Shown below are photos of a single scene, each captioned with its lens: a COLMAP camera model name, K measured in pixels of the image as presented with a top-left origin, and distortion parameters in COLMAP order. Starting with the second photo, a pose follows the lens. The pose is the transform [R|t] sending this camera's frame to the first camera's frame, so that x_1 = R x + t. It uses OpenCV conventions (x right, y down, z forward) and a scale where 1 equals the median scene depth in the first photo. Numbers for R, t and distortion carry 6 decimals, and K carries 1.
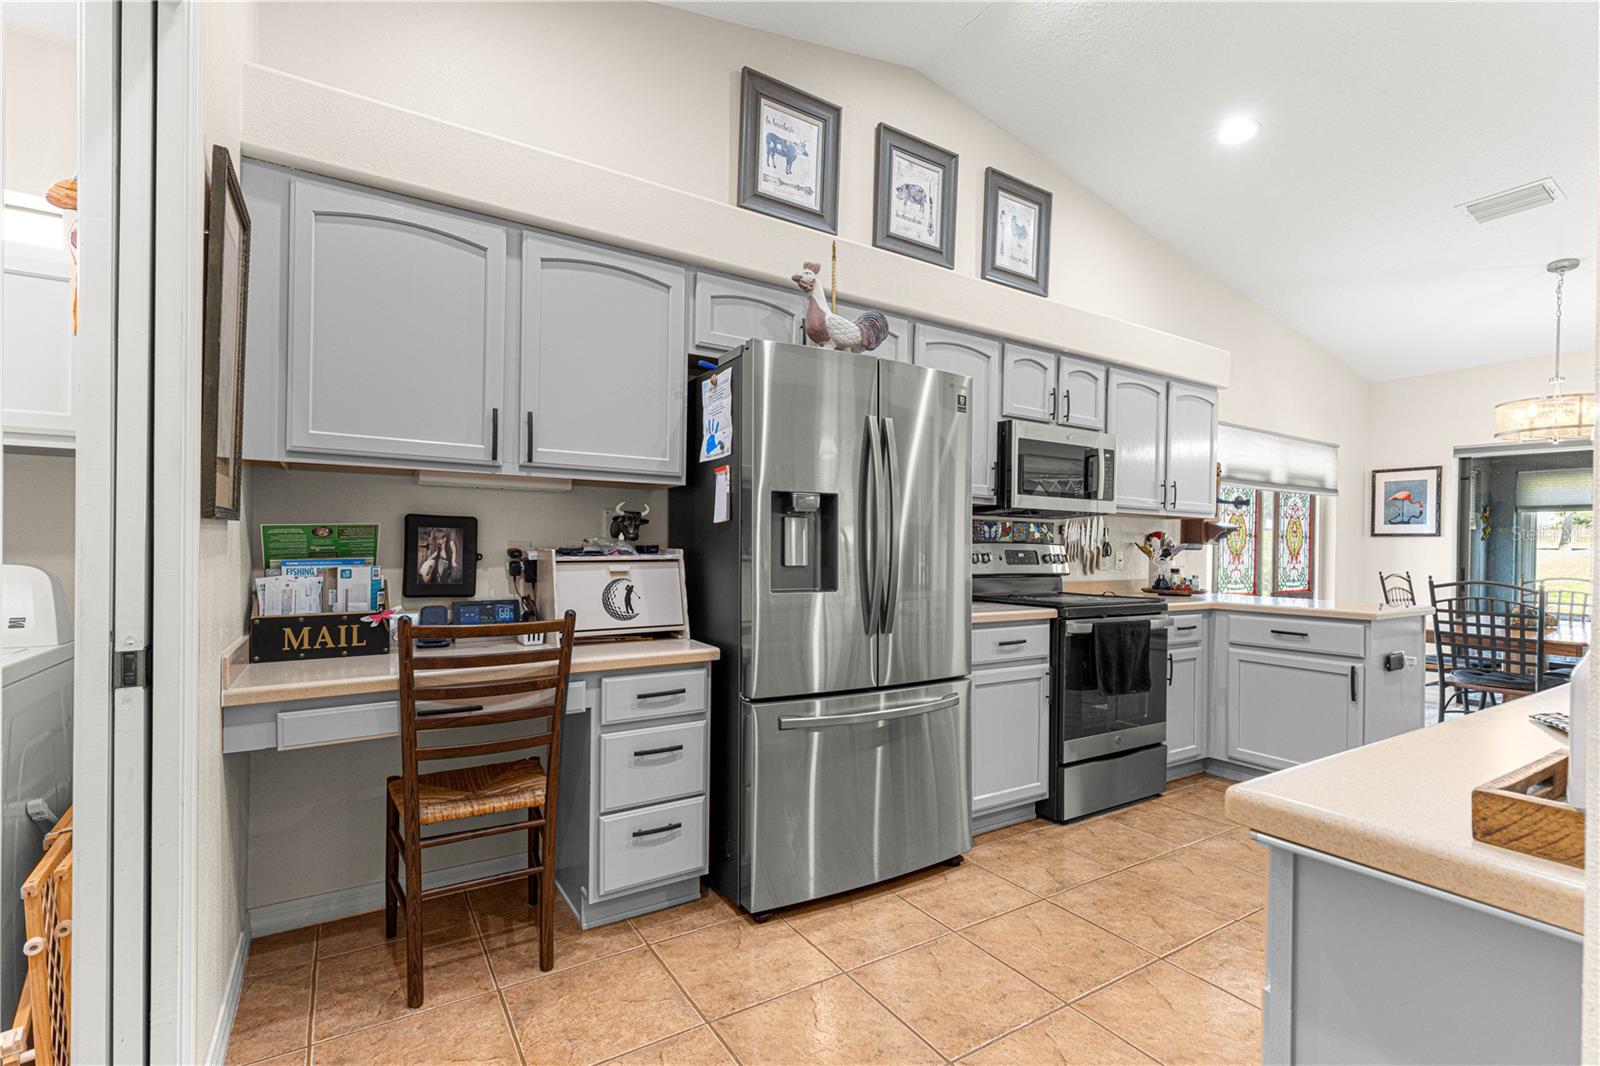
lens RADIAL K [[716.7, 0, 797.2], [0, 716.7, 549.7], [0, 0, 1]] dist [0.006510, -0.003645]
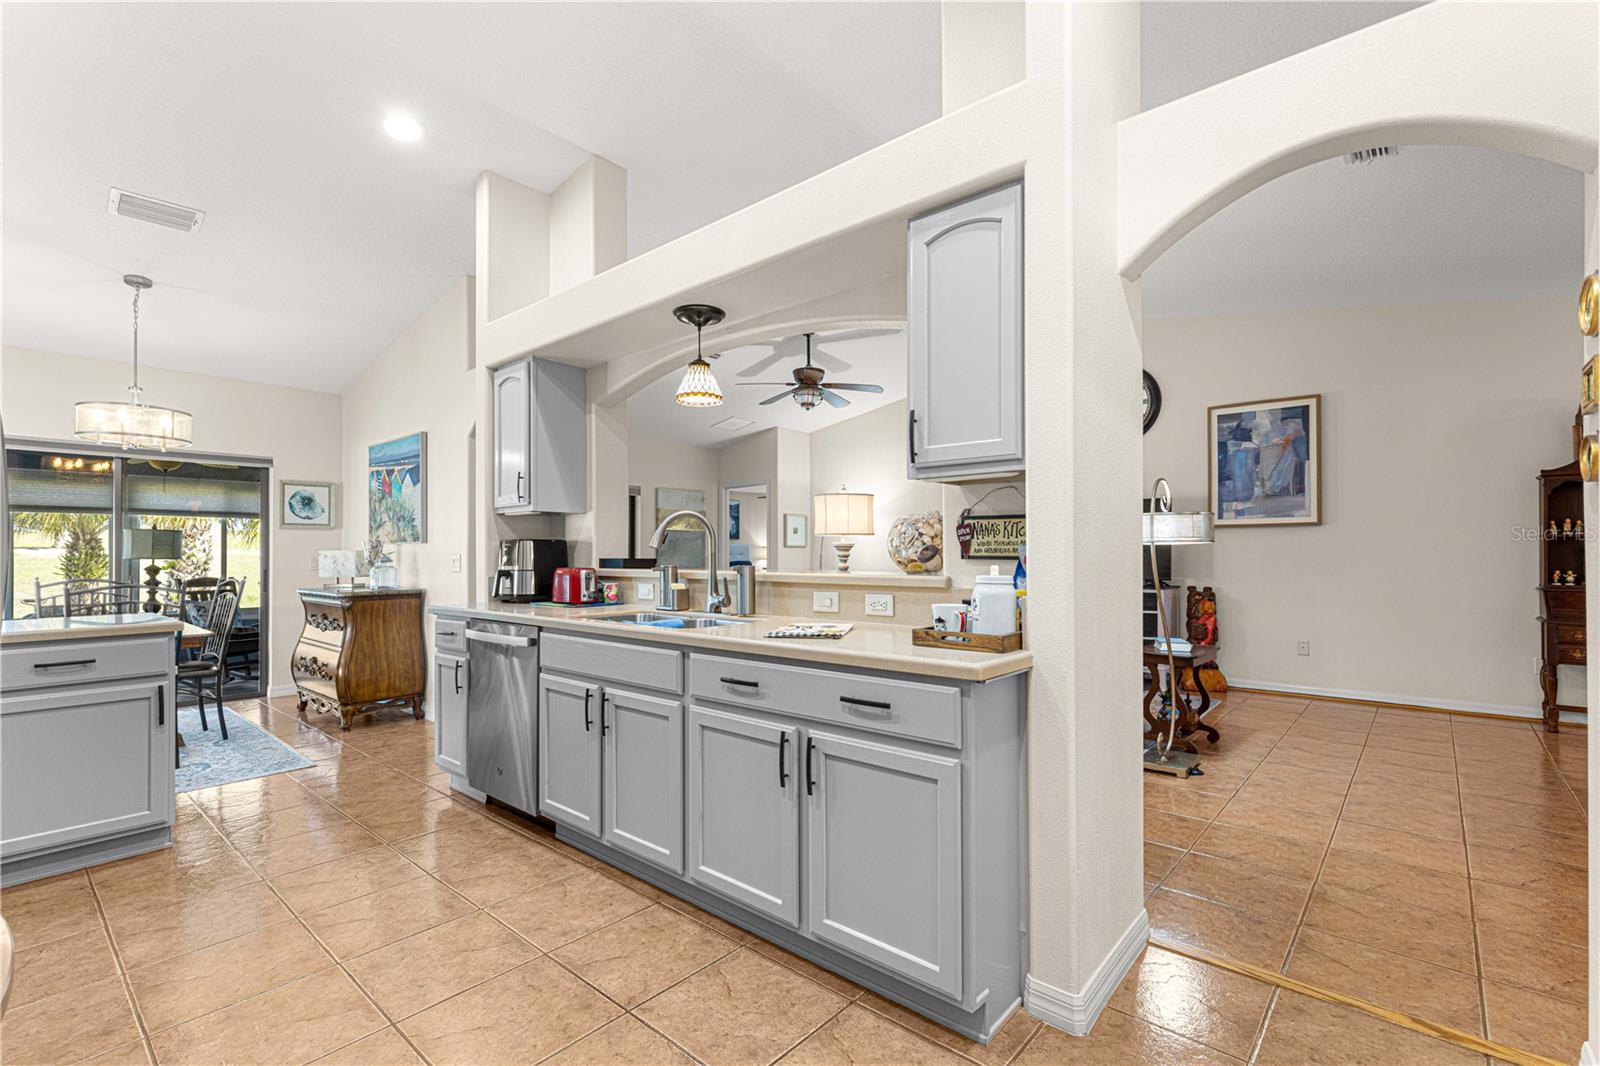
lens RADIAL K [[716.7, 0, 807.0], [0, 716.7, 549.3], [0, 0, 1]] dist [0.006510, -0.003645]
pose [[-0.299076, -0.007414, 0.954201, -0.384228], [0.008531, 0.999909, 0.010443, -0.010048], [-0.954191, 0.011264, -0.298985, 0.630871]]
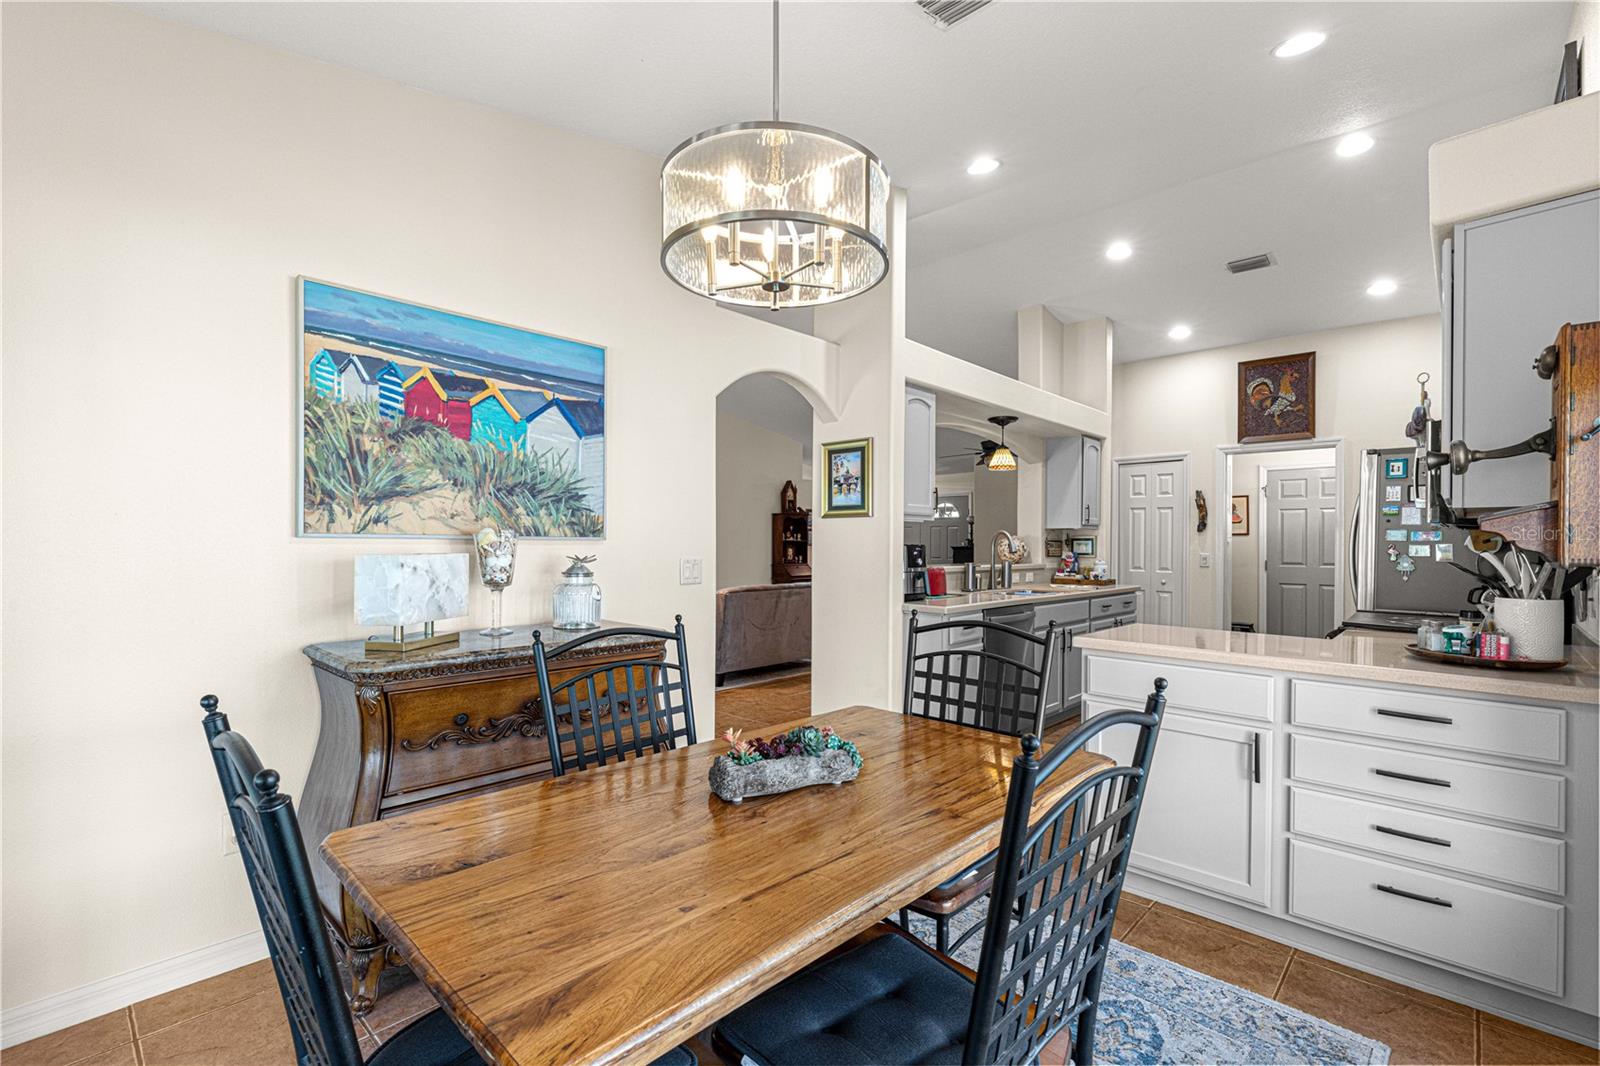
lens RADIAL K [[716.7, 0, 797.8], [0, 716.7, 543.7], [0, 0, 1]] dist [0.006510, -0.003645]
pose [[-0.965762, -0.021323, -0.258551, 1.884209], [-0.023675, 0.999702, 0.005985, -0.024354], [0.258346, 0.011901, -0.965979, 2.284335]]
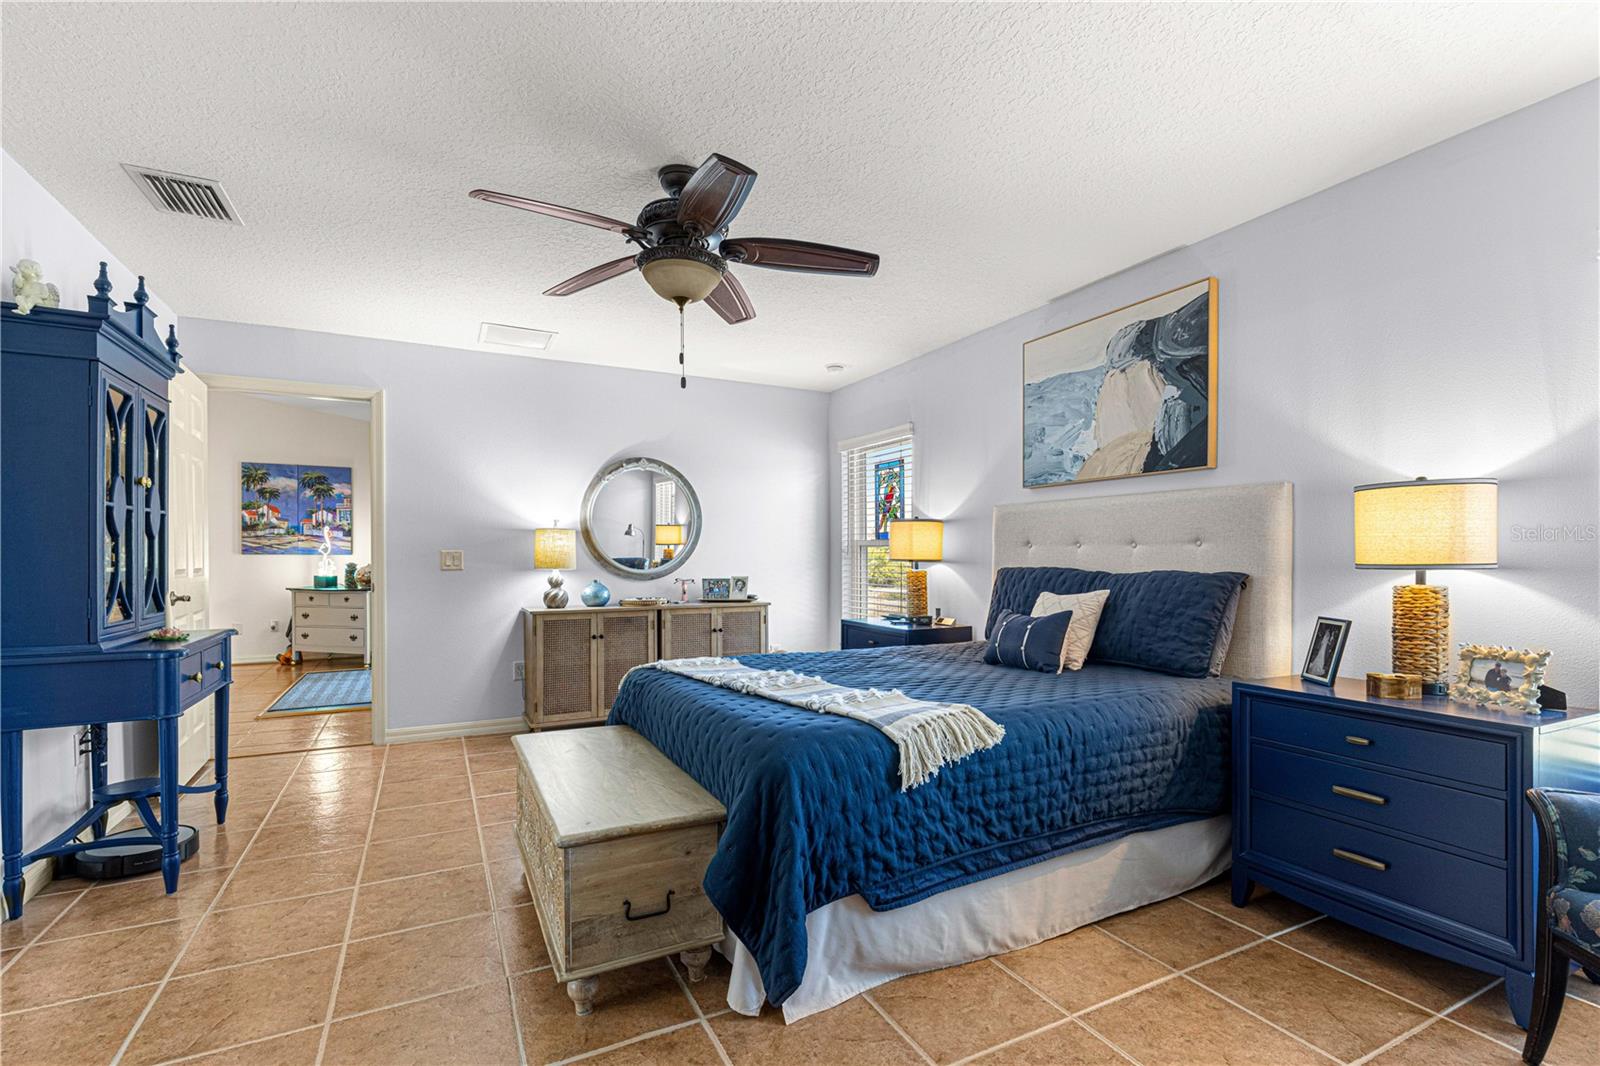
lens RADIAL K [[716.7, 0, 793.8], [0, 716.7, 544.6], [0, 0, 1]] dist [0.006510, -0.003645]
pose [[0.996473, -0.030310, -0.078244, 4.580062], [0.029535, 0.999503, -0.011042, 0.081373], [0.078540, 0.008692, 0.996873, -1.760482]]
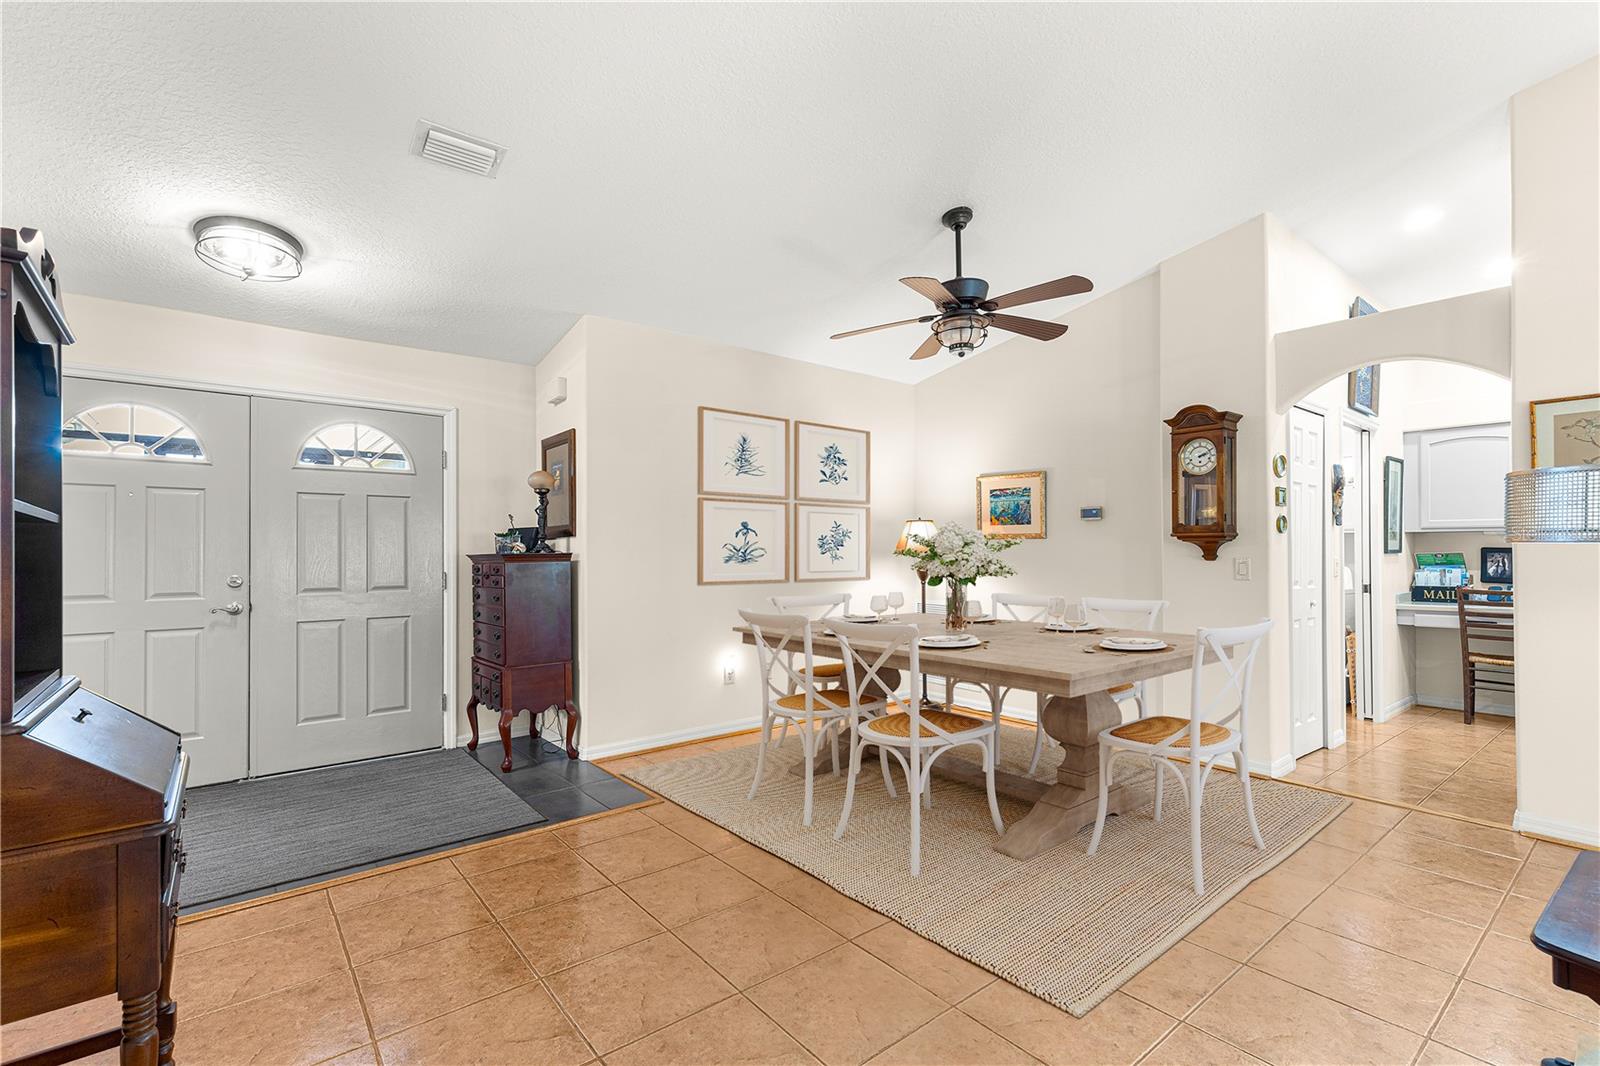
lens RADIAL K [[716.7, 0, 801.5], [0, 716.7, 545.8], [0, 0, 1]] dist [0.006510, -0.003645]
pose [[0.109699, -0.024944, -0.993652, 1.441609], [-0.005657, 0.999653, -0.025720, 0.017678], [0.993949, 0.008443, 0.109519, -1.372232]]
